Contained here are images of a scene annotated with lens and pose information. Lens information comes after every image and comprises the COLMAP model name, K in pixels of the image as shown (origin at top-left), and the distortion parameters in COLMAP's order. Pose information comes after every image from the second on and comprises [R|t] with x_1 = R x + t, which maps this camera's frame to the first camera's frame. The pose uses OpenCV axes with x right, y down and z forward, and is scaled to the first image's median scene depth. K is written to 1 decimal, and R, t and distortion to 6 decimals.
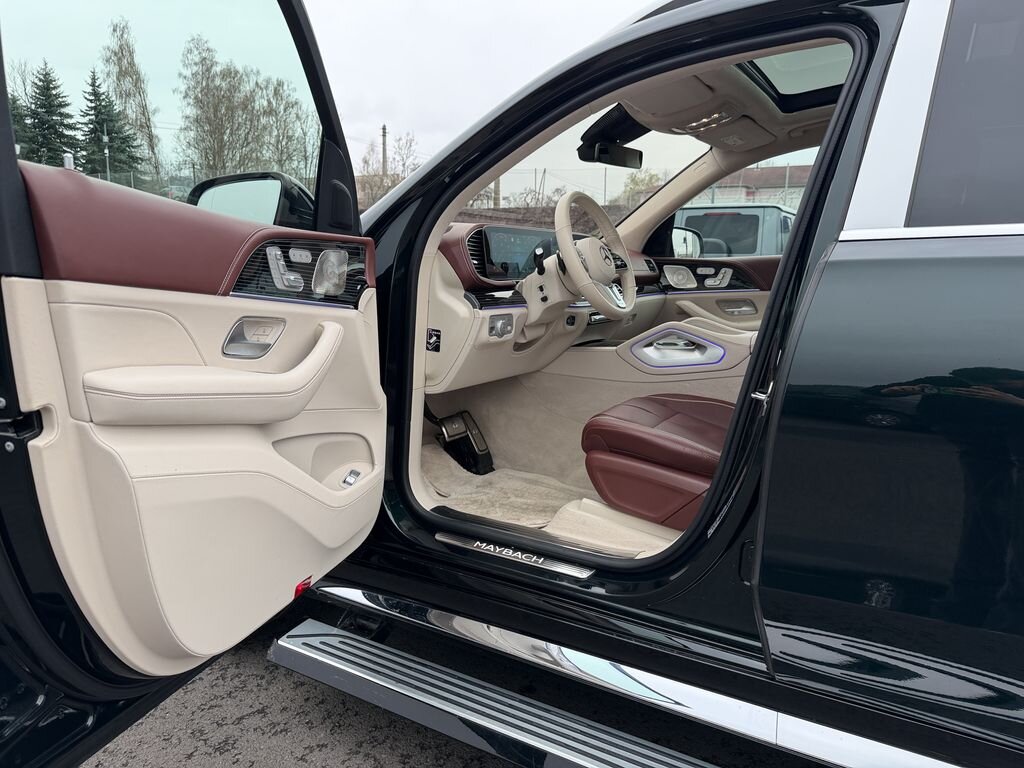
lens RADIAL K [[724.6, 0, 506.1], [0, 724.6, 394.3], [0, 0, 1]] dist [0.042952, -0.090675]
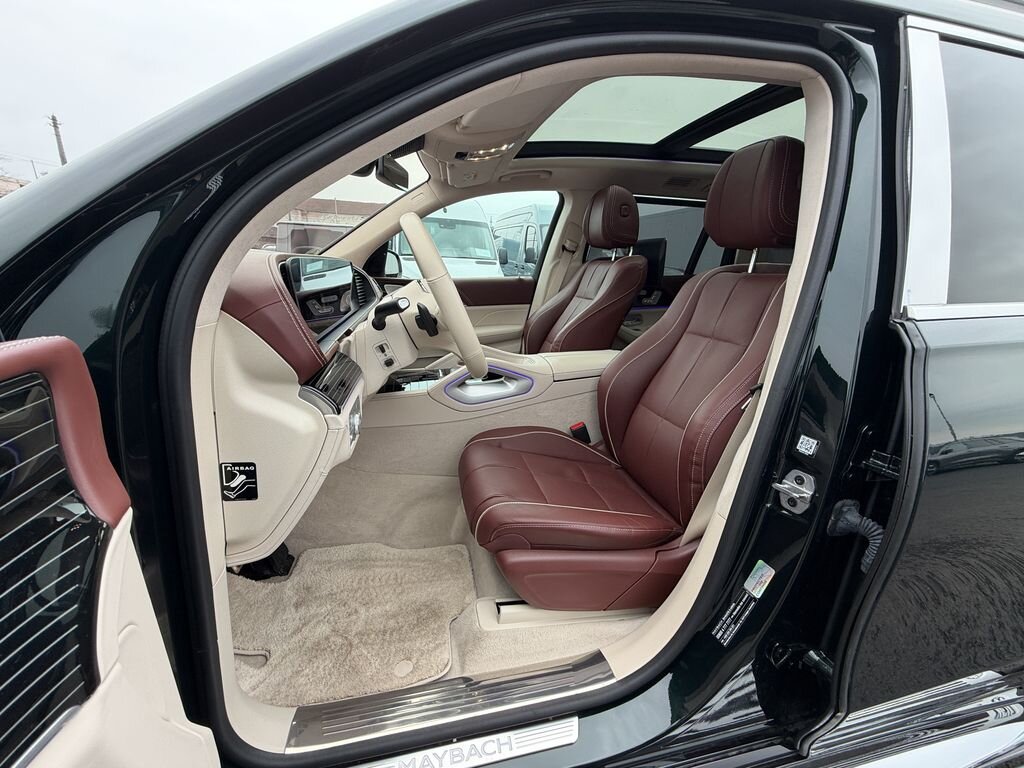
lens RADIAL K [[404.1, 0, 503.9], [0, 404.1, 379.0], [0, 0, 1]] dist [0.000514, 0.000001]
pose [[0.704564, -0.175063, 0.687708, -0.147023], [0.097333, 0.983775, 0.150710, -0.165912], [-0.702934, -0.039248, 0.710172, 0.634779]]
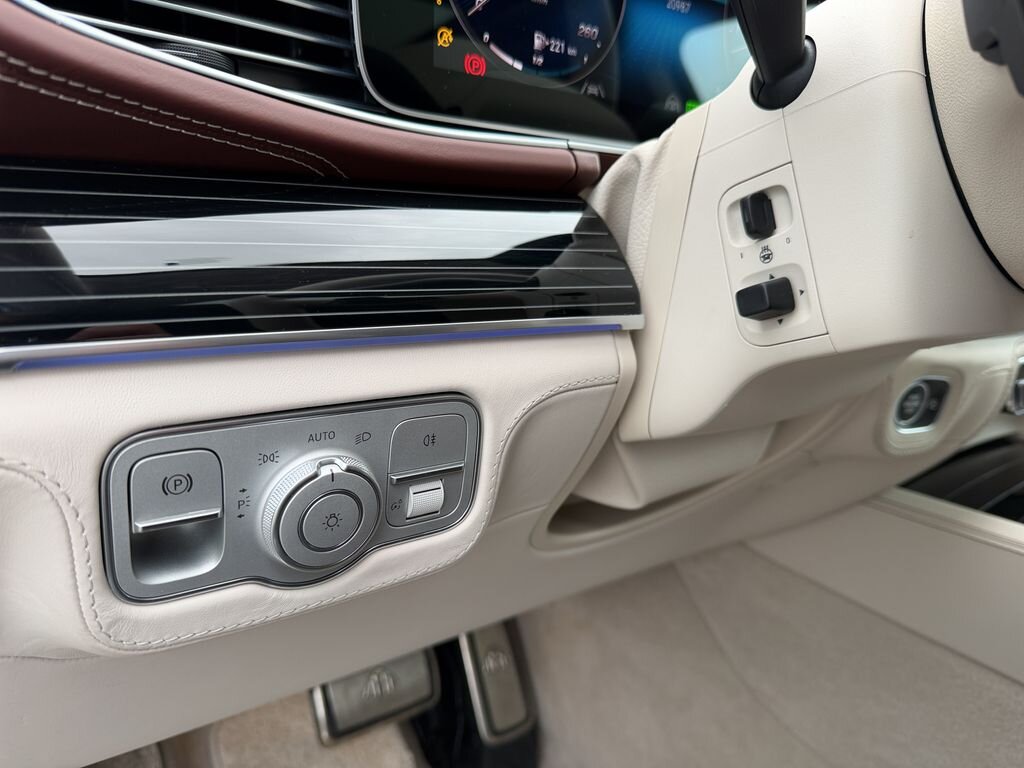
lens RADIAL K [[724.6, 0, 506.1], [0, 724.6, 394.3], [0, 0, 1]] dist [0.042952, -0.090675]
pose [[0.925059, 0.176713, -0.336211, 0.056514], [-0.141549, 0.981805, 0.126580, -0.125442], [0.352462, -0.069503, 0.933241, 0.866959]]
